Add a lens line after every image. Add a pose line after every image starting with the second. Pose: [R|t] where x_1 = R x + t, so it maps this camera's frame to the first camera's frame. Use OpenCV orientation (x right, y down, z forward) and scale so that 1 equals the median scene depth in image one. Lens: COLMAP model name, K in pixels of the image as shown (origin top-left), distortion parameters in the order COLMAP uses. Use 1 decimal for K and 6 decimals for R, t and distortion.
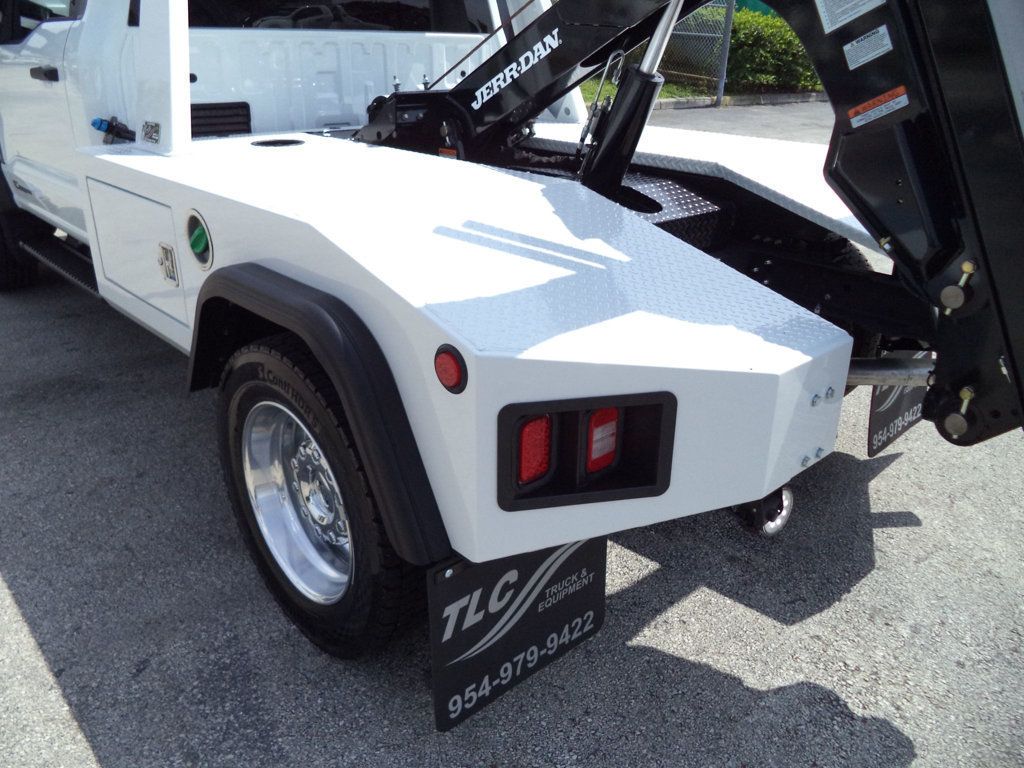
lens RADIAL K [[831.6, 0, 513.5], [0, 831.6, 381.2], [0, 0, 1]] dist [-0.028470, -0.002023]
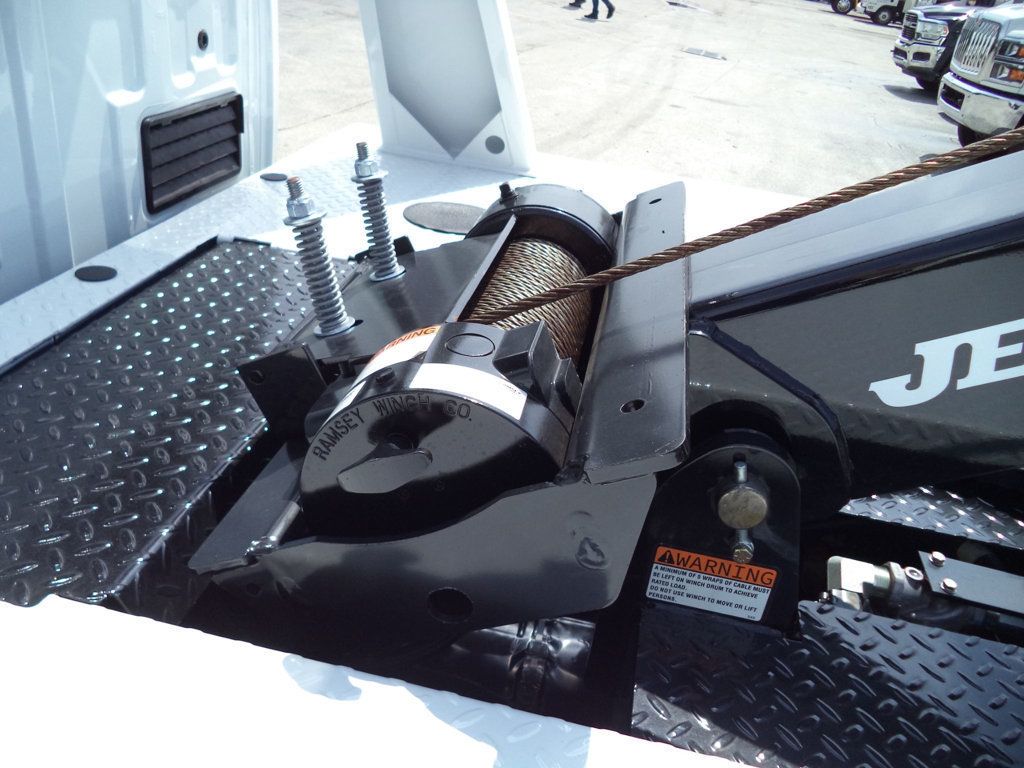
lens RADIAL K [[826.2, 0, 518.1], [0, 826.2, 384.1], [0, 0, 1]] dist [-0.071273, 0.081614]
pose [[0.791586, -0.223105, 0.568872, -0.279804], [0.129852, 0.971118, 0.200171, -0.435476], [-0.597101, -0.084583, 0.797694, 0.983911]]
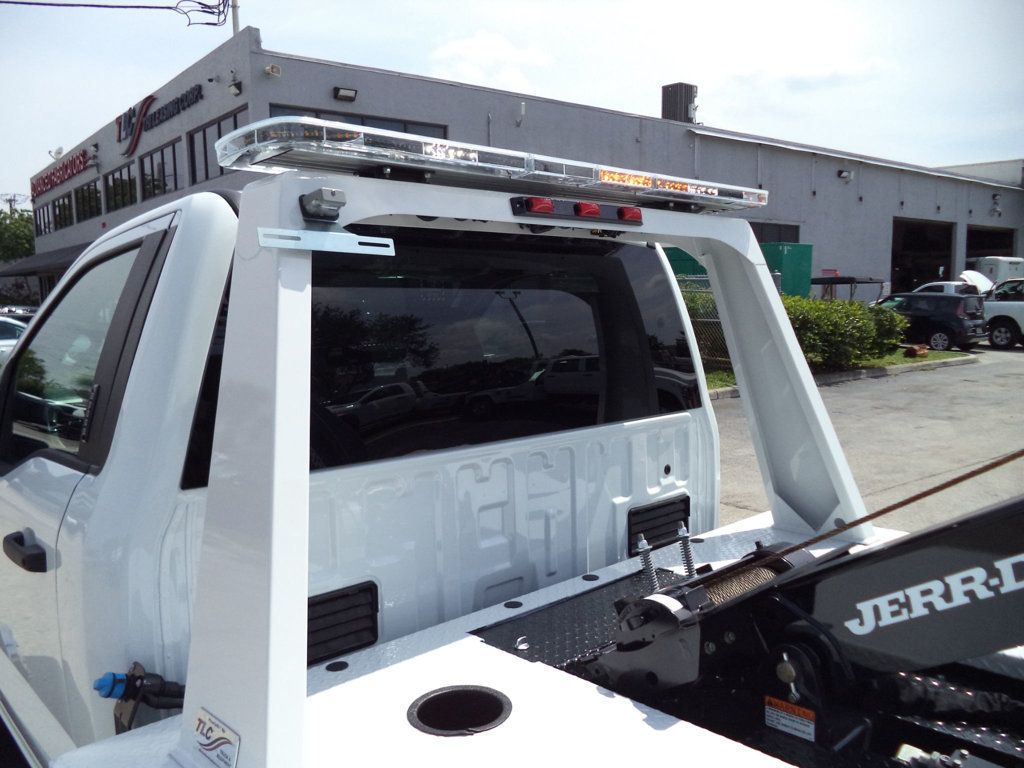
lens RADIAL K [[826.2, 0, 518.1], [0, 826.2, 384.1], [0, 0, 1]] dist [-0.071273, 0.081614]
pose [[0.998748, -0.050030, -0.000587, -0.272571], [0.047442, 0.950671, -0.306551, -0.367410], [0.015895, 0.306139, 0.951854, 0.528217]]
